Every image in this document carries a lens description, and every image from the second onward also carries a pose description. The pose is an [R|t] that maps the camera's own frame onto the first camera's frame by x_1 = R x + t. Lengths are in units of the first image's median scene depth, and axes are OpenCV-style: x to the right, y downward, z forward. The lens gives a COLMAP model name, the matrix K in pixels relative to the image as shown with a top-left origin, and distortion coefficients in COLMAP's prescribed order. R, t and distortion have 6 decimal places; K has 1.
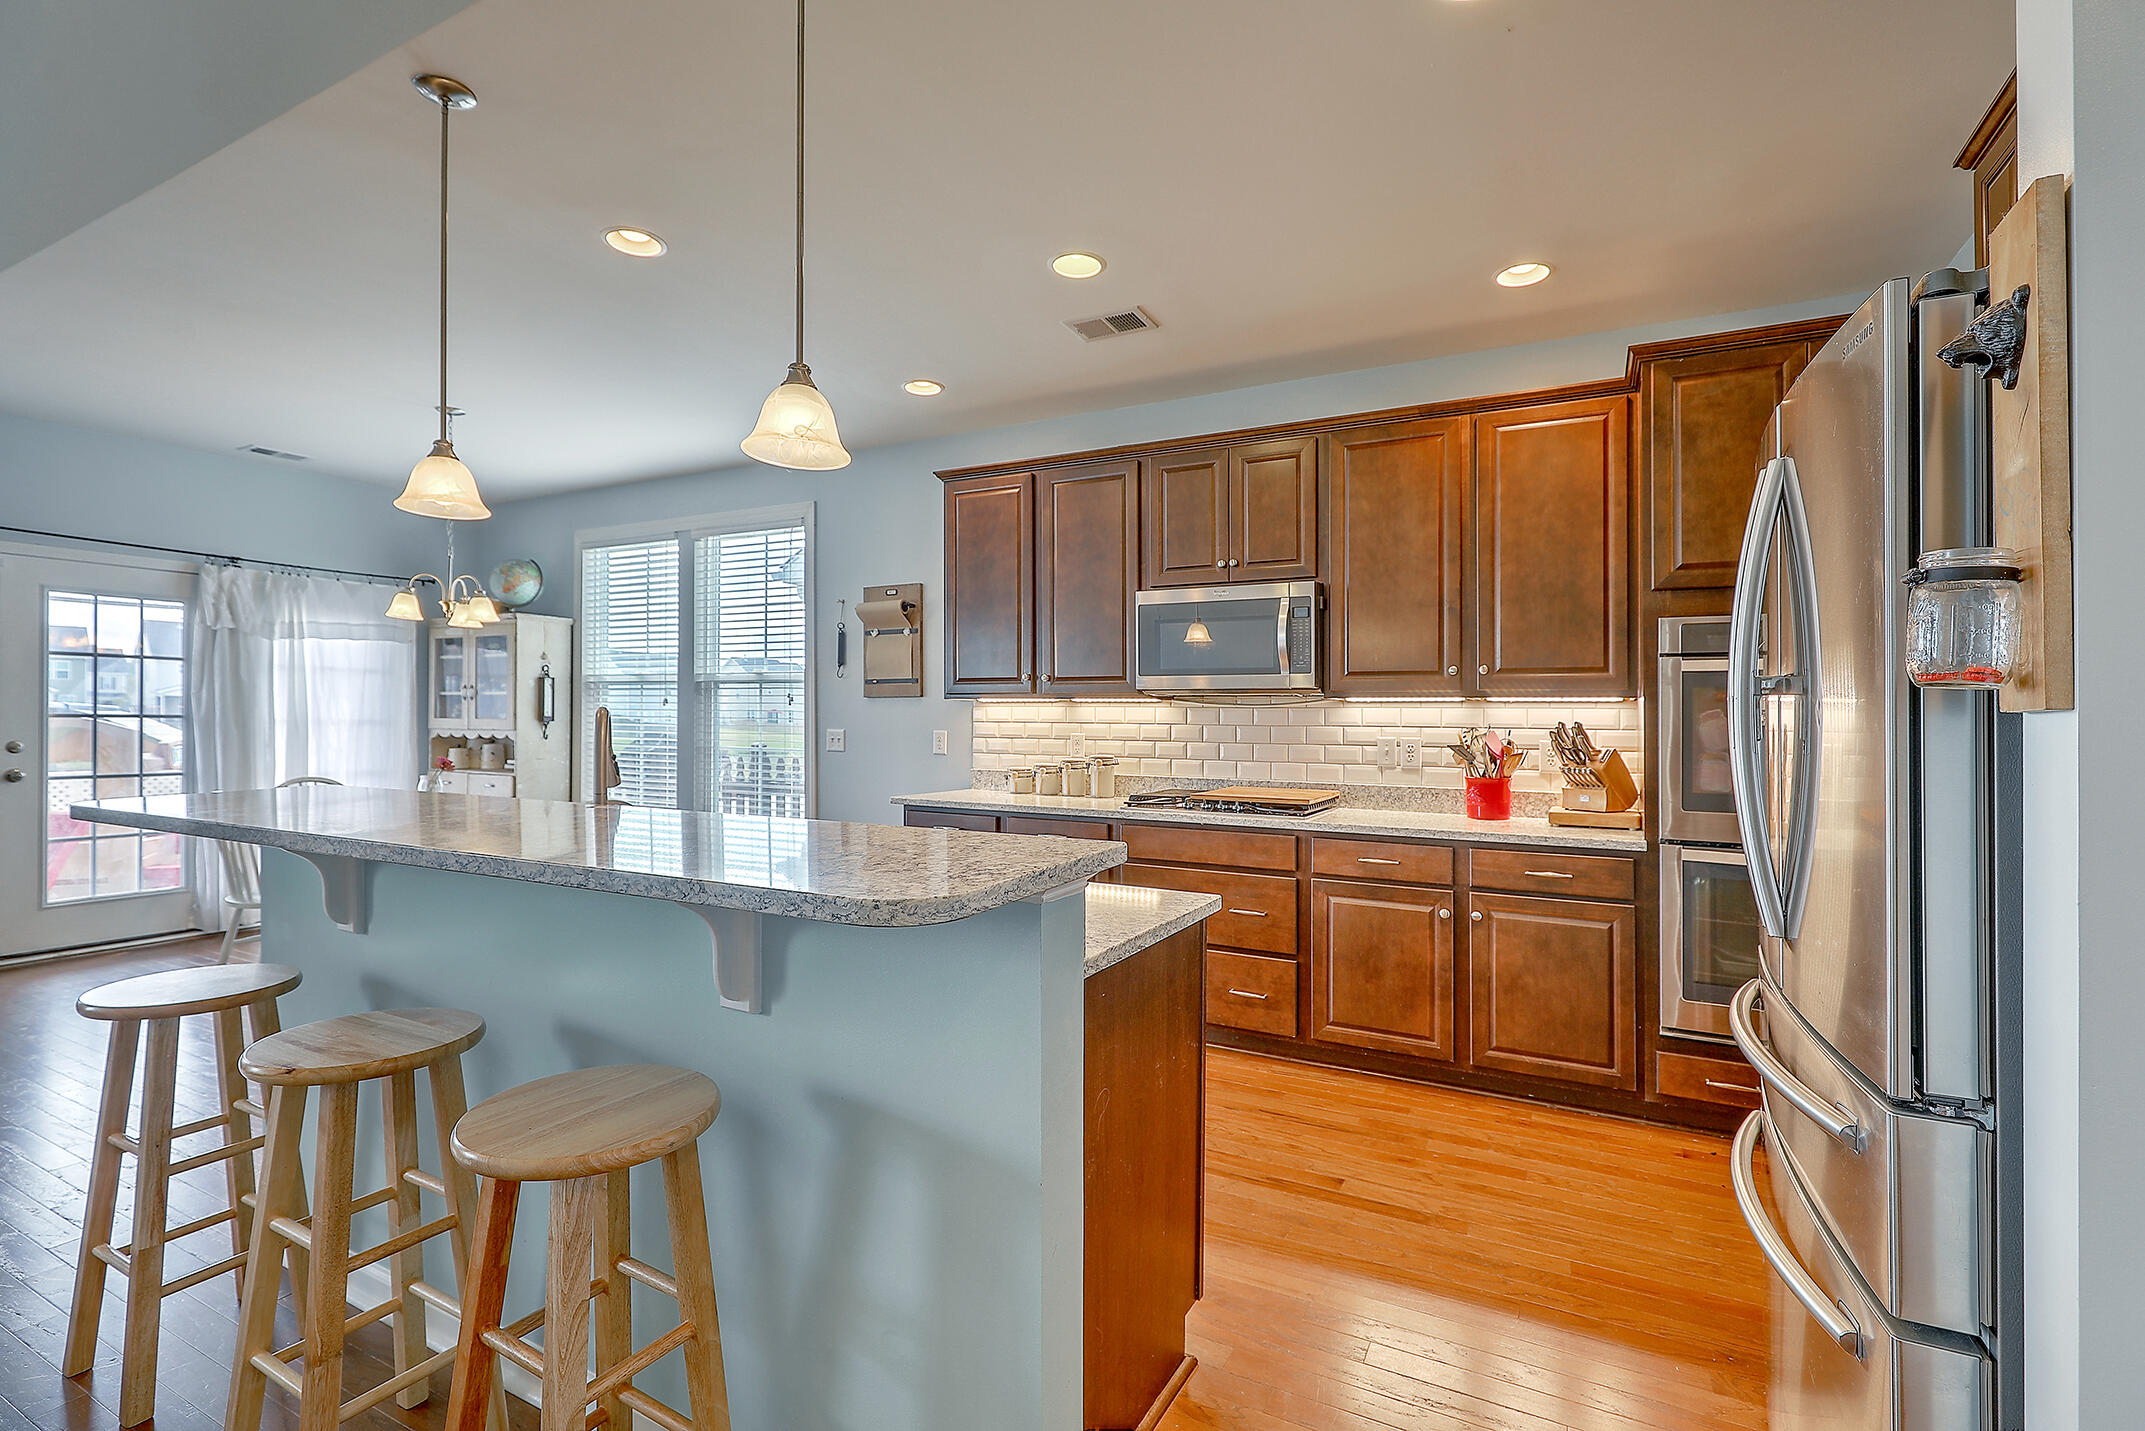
lens RADIAL K [[956.1, 0, 1081.8], [0, 956.1, 720.6], [0, 0, 1]] dist [0.000234, -0.000038]
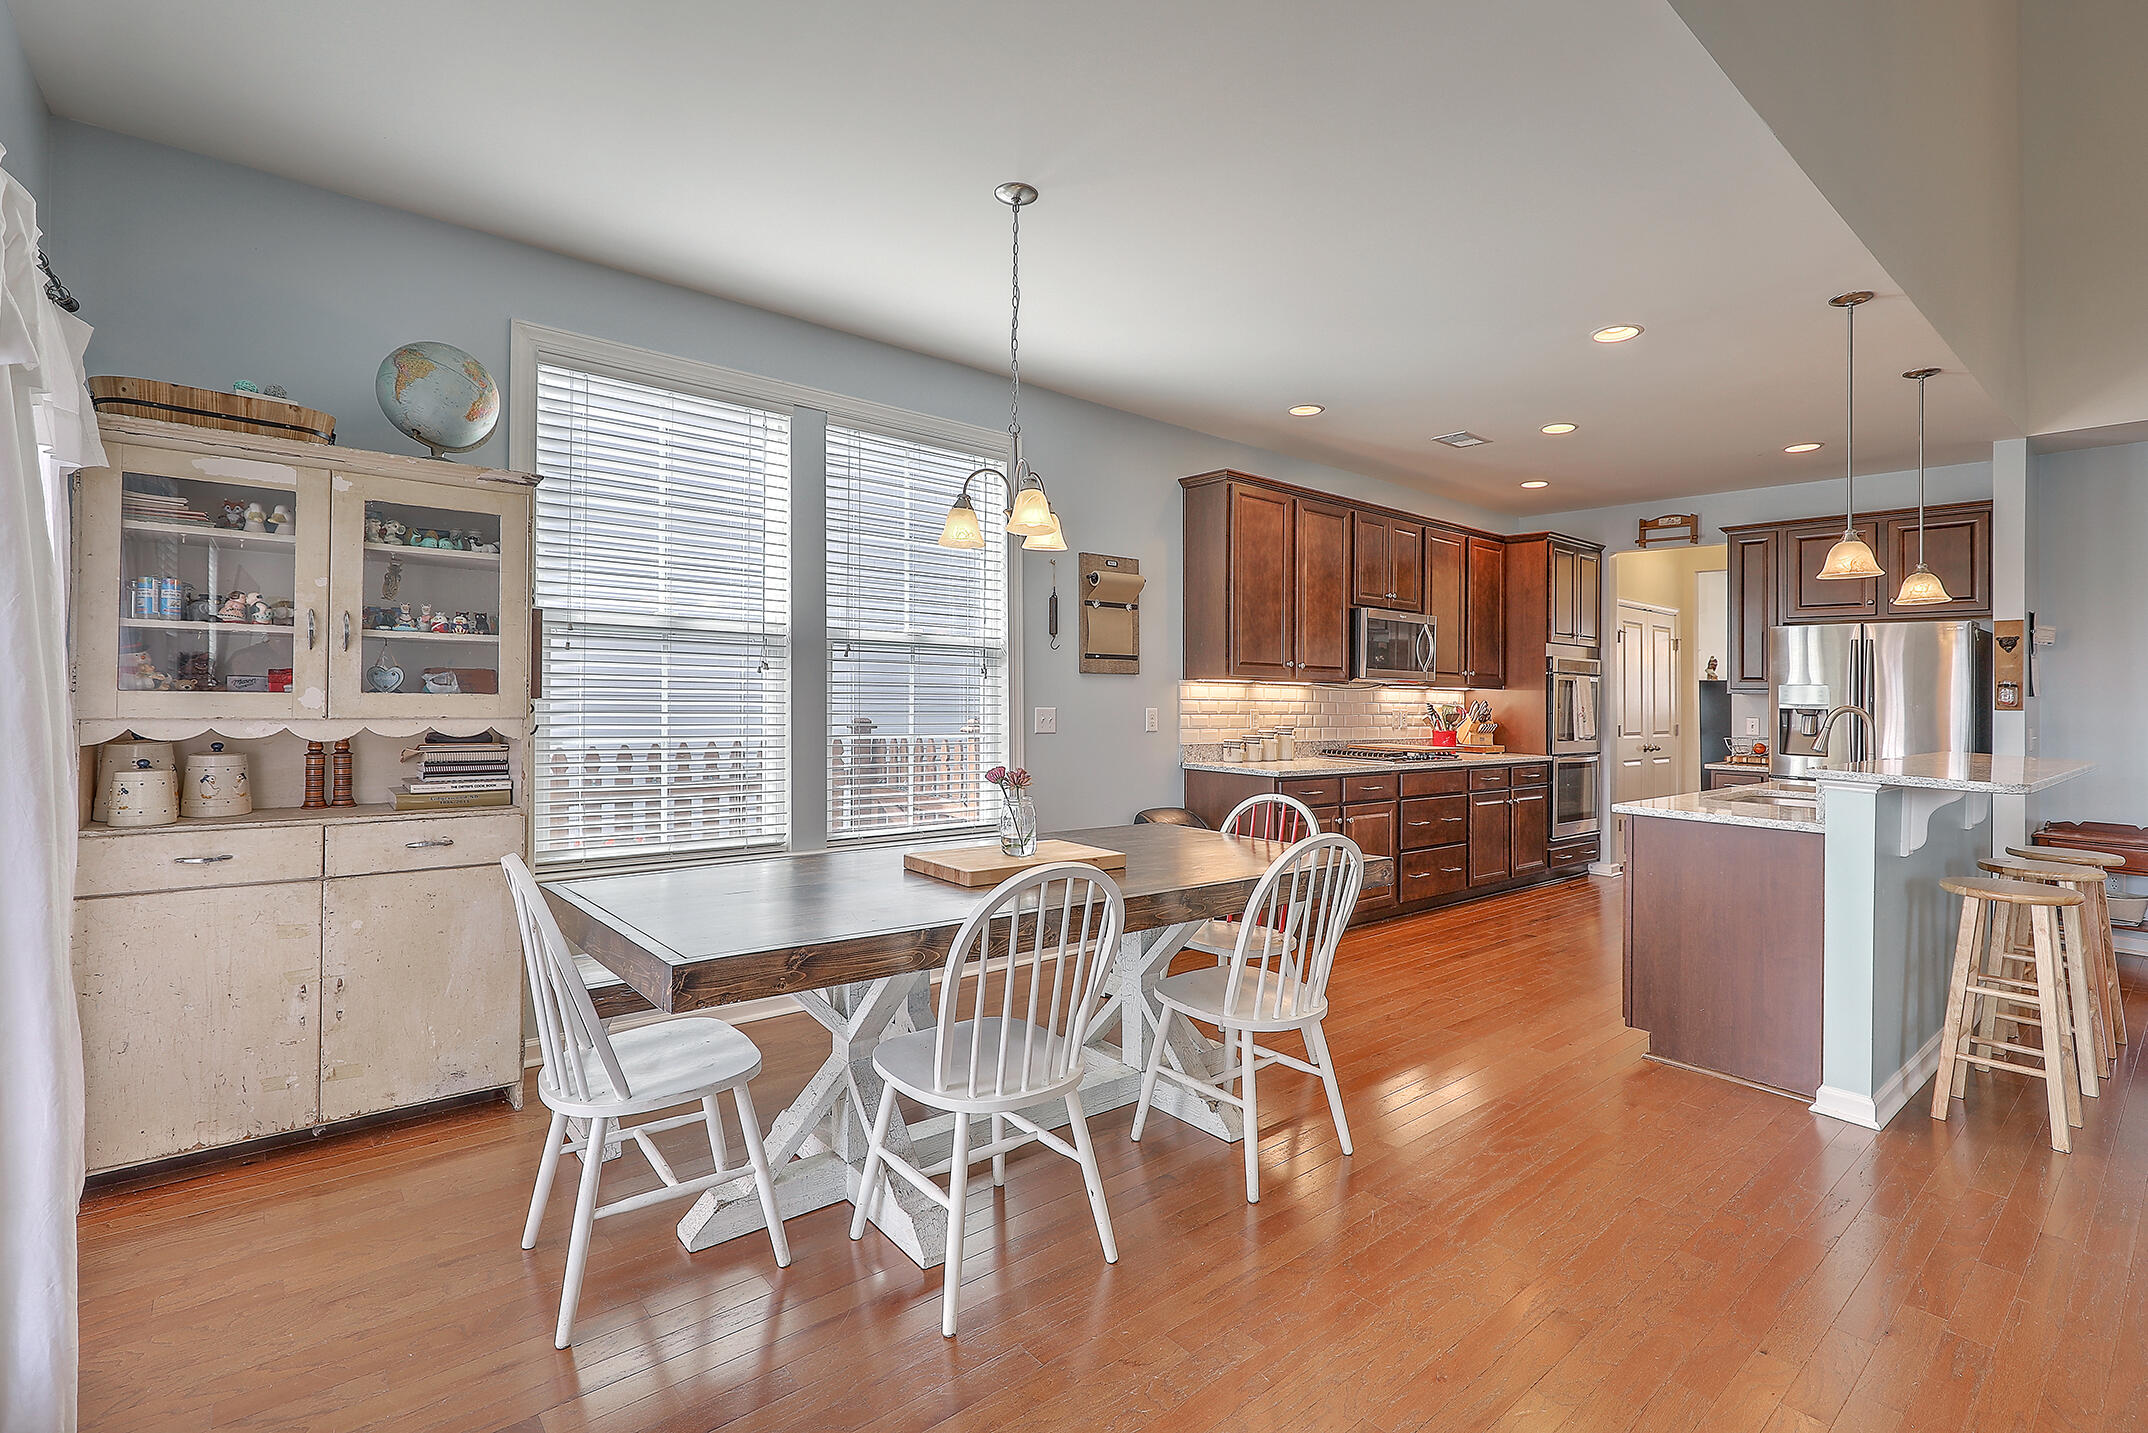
lens RADIAL K [[967.0, 0, 1071.9], [0, 967.0, 667.1], [0, 0, 1]] dist [0.002311, -0.000117]
pose [[0.388536, 0.021356, 0.921186, -1.040566], [-0.016468, 0.999733, -0.016231, -0.014160], [-0.921286, -0.008864, 0.388784, 0.628096]]
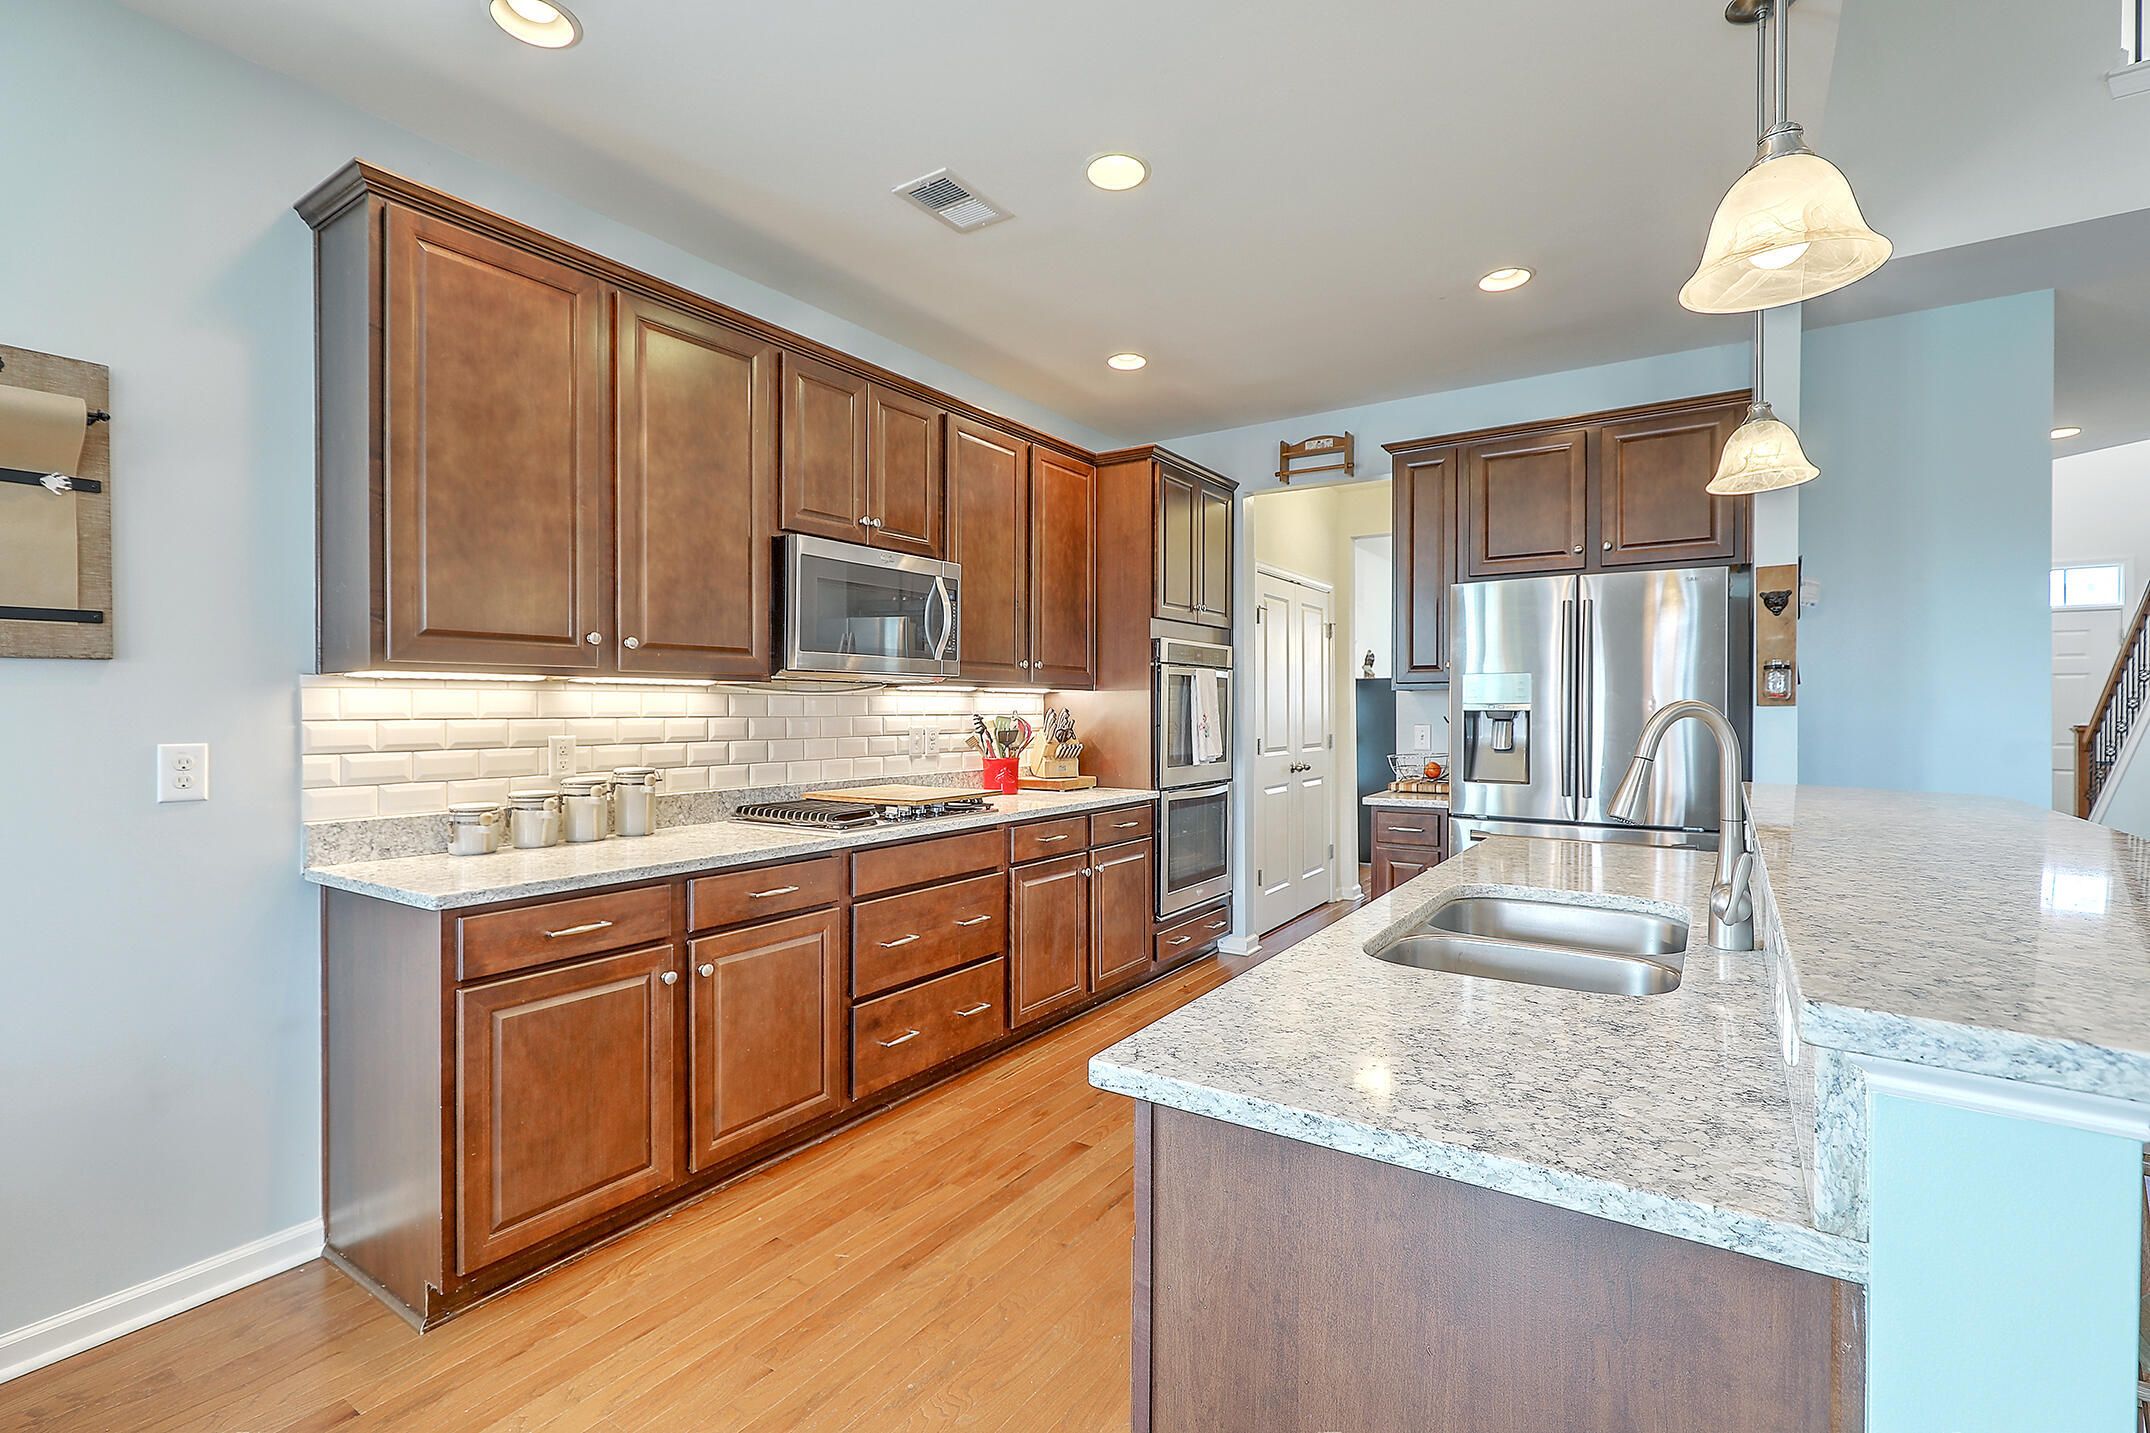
lens RADIAL K [[982.2, 0, 1075.0], [0, 982.2, 716.5], [0, 0, 1]] dist [-0.000696, -0.000267]
pose [[0.102484, -0.018607, 0.994561, -0.491511], [0.001005, 0.999826, 0.018602, -0.008072], [-0.994734, -0.000907, 0.102485, 0.530471]]
